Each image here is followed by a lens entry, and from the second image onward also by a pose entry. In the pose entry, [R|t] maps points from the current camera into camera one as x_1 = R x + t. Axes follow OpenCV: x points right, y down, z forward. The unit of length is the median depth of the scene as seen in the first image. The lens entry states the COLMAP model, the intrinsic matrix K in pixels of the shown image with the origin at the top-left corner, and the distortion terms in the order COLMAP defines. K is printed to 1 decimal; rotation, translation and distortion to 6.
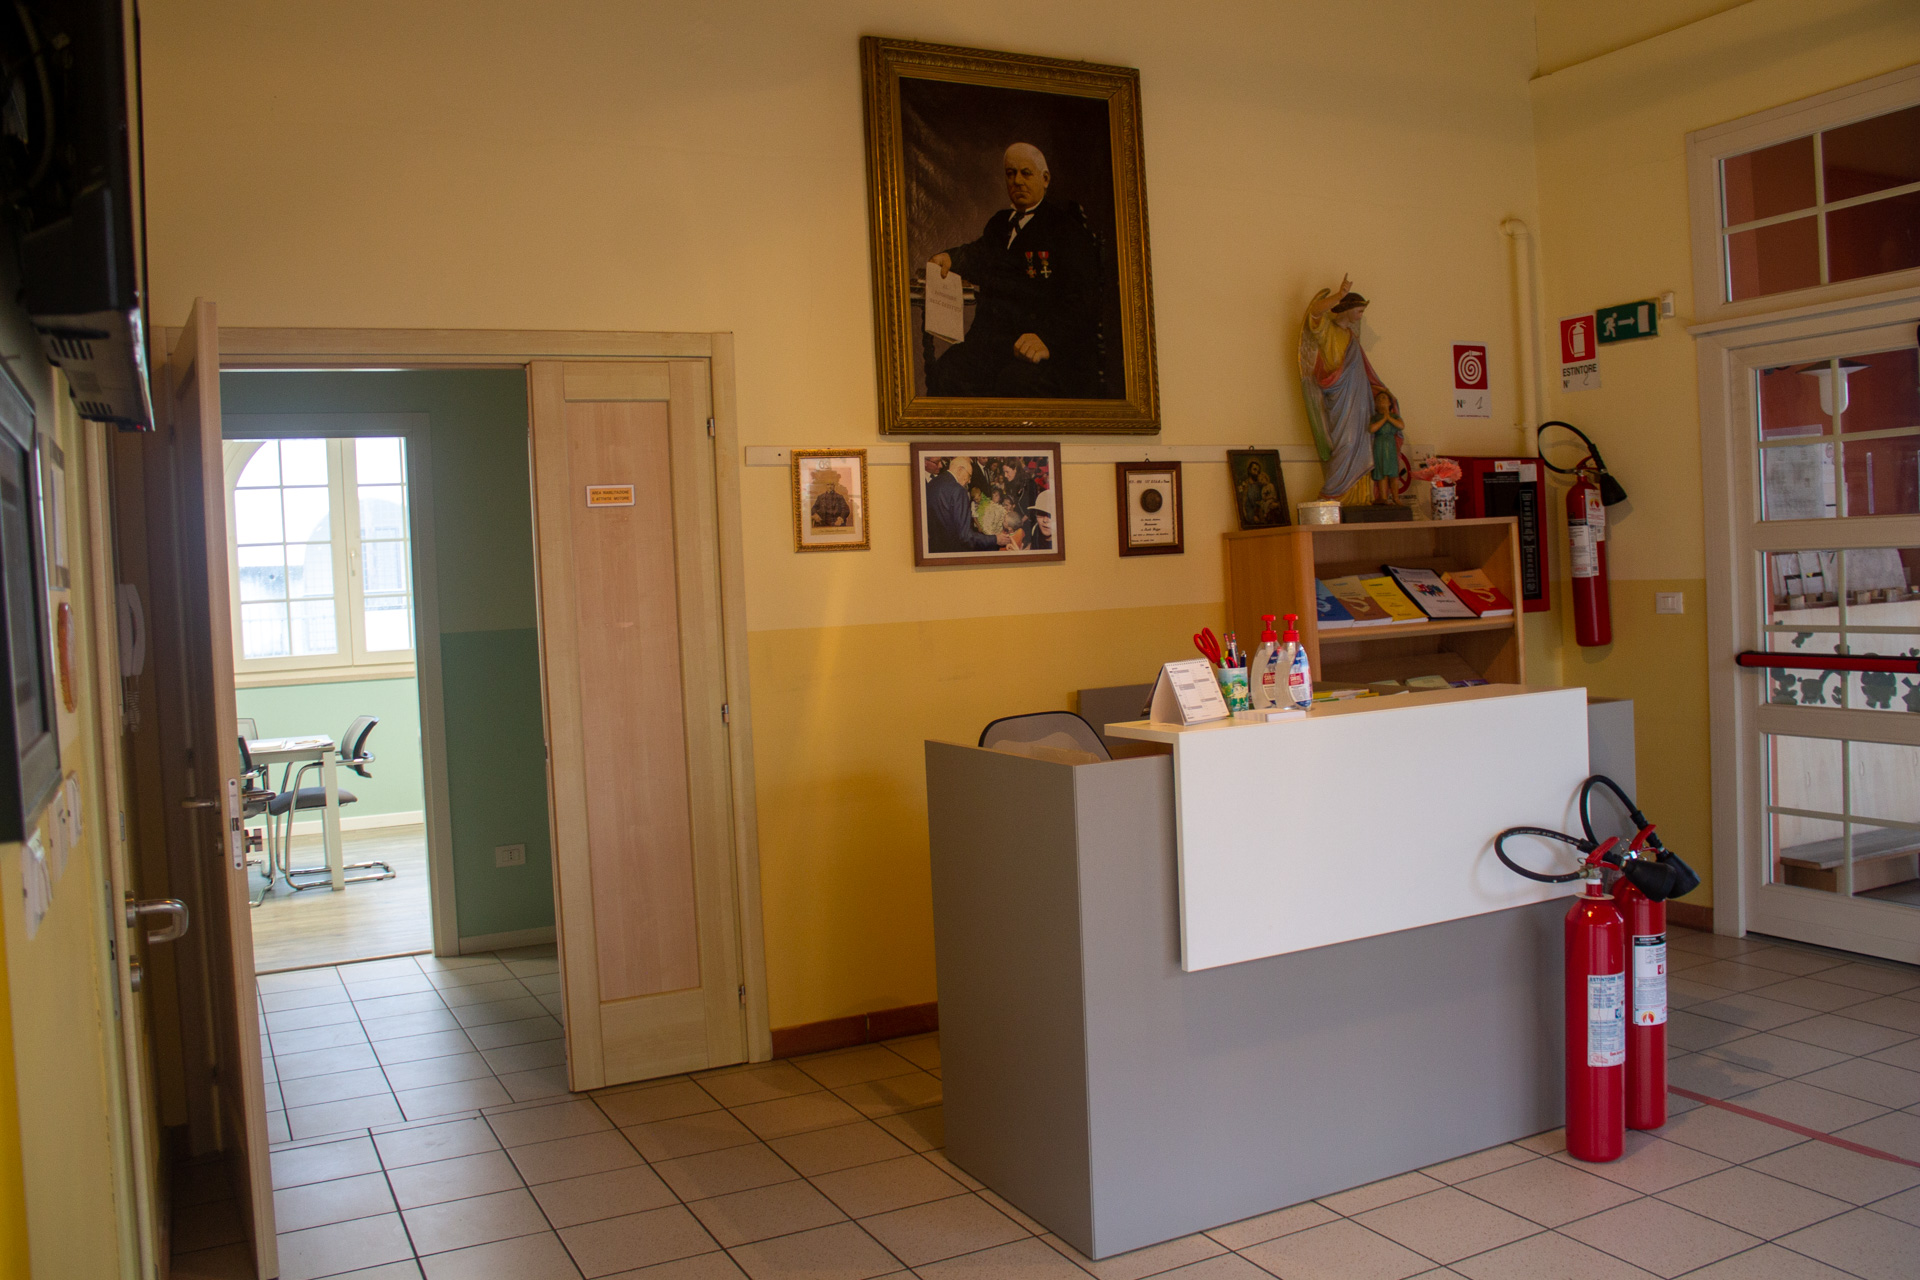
lens RADIAL K [[1650.9, 0, 1013.1], [0, 1650.9, 612.1], [0, 0, 1]] dist [-0.188935, 0.212887]
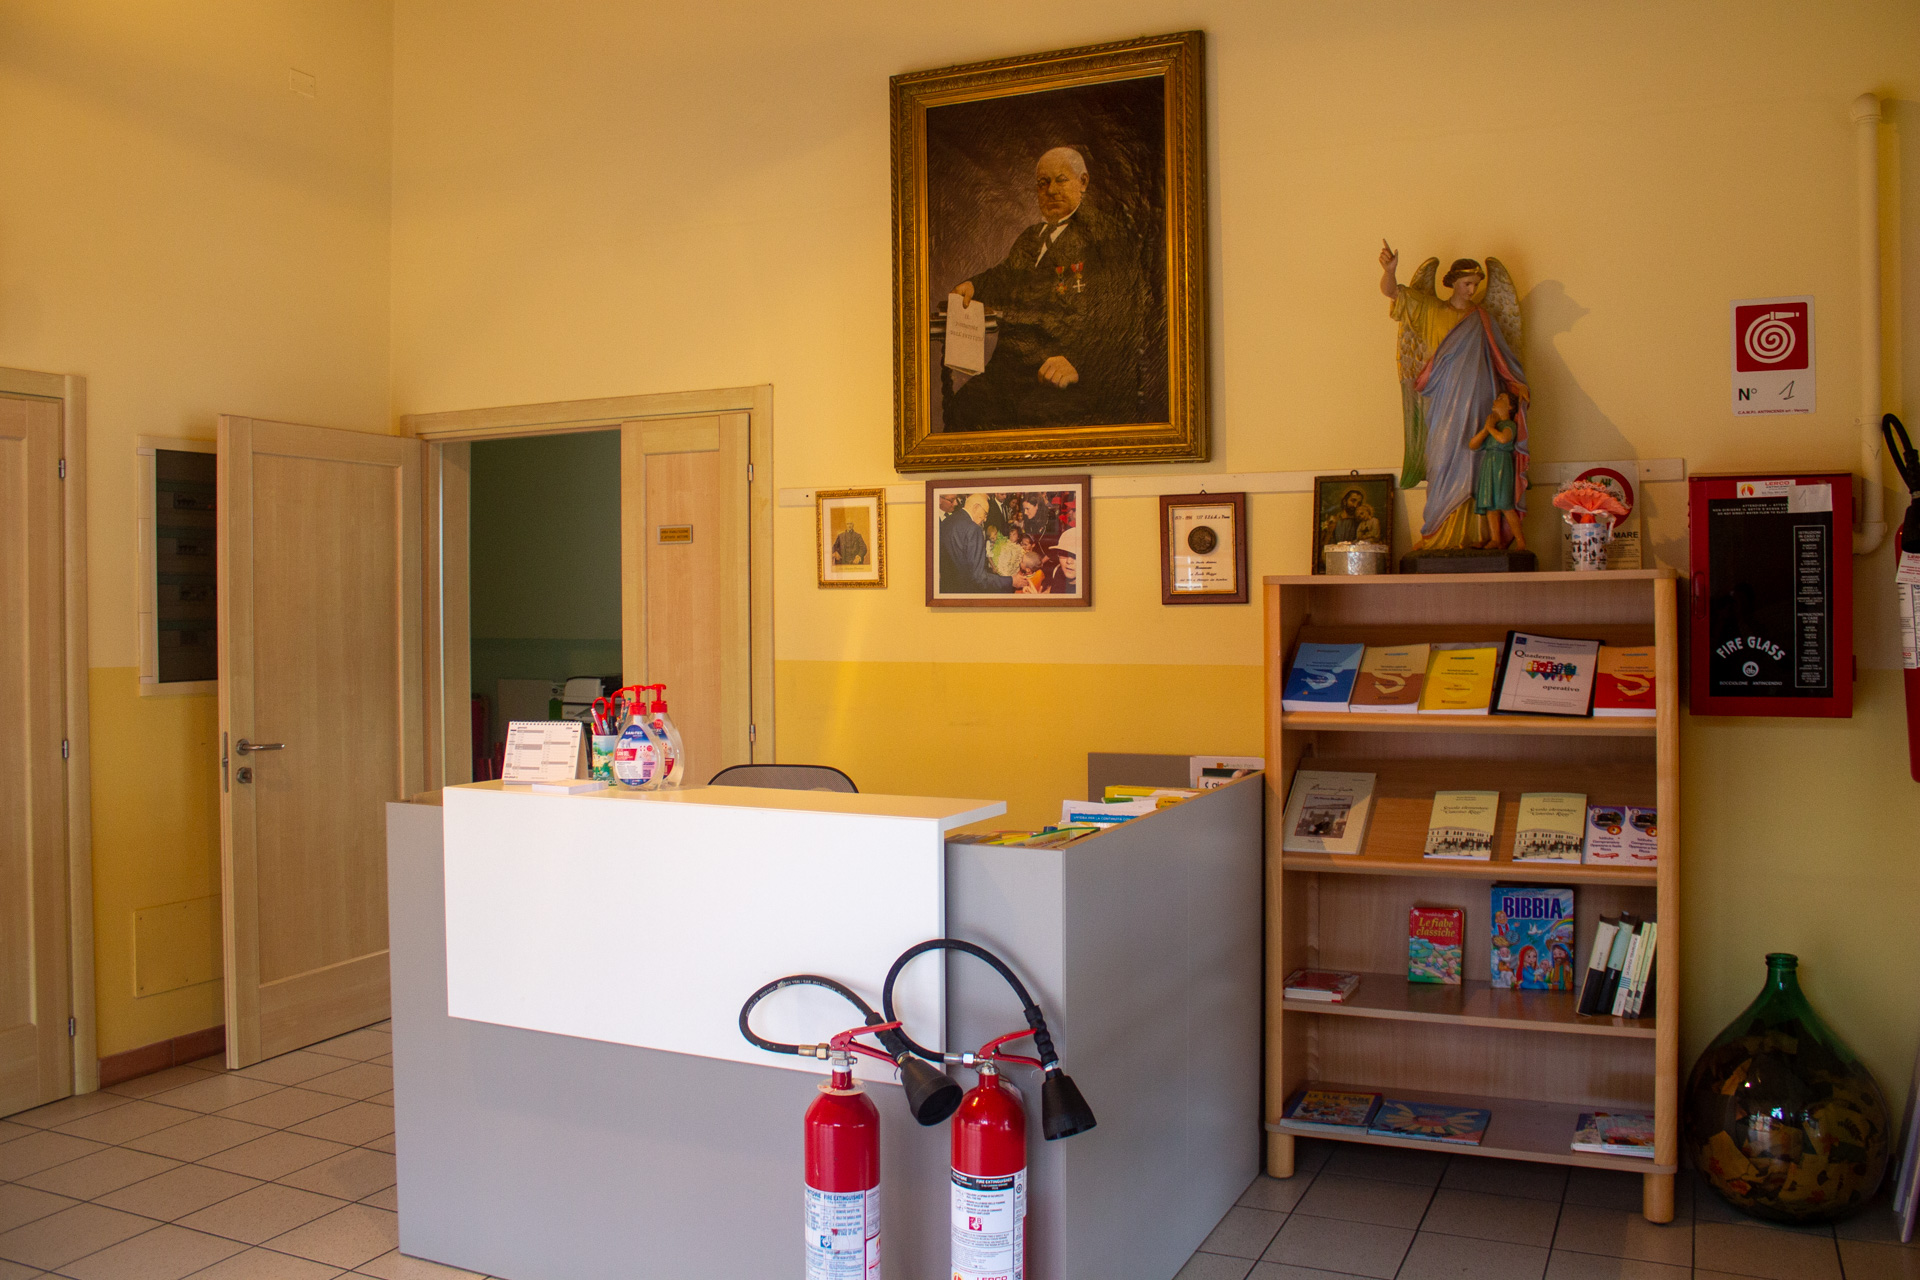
lens RADIAL K [[1650.9, 0, 1013.1], [0, 1650.9, 612.1], [0, 0, 1]] dist [-0.188935, 0.212887]
pose [[0.598924, 0.050528, -0.799210, 0.739003], [-0.042136, 0.998613, 0.031559, -0.055990], [0.799696, 0.014774, 0.600223, 0.437965]]
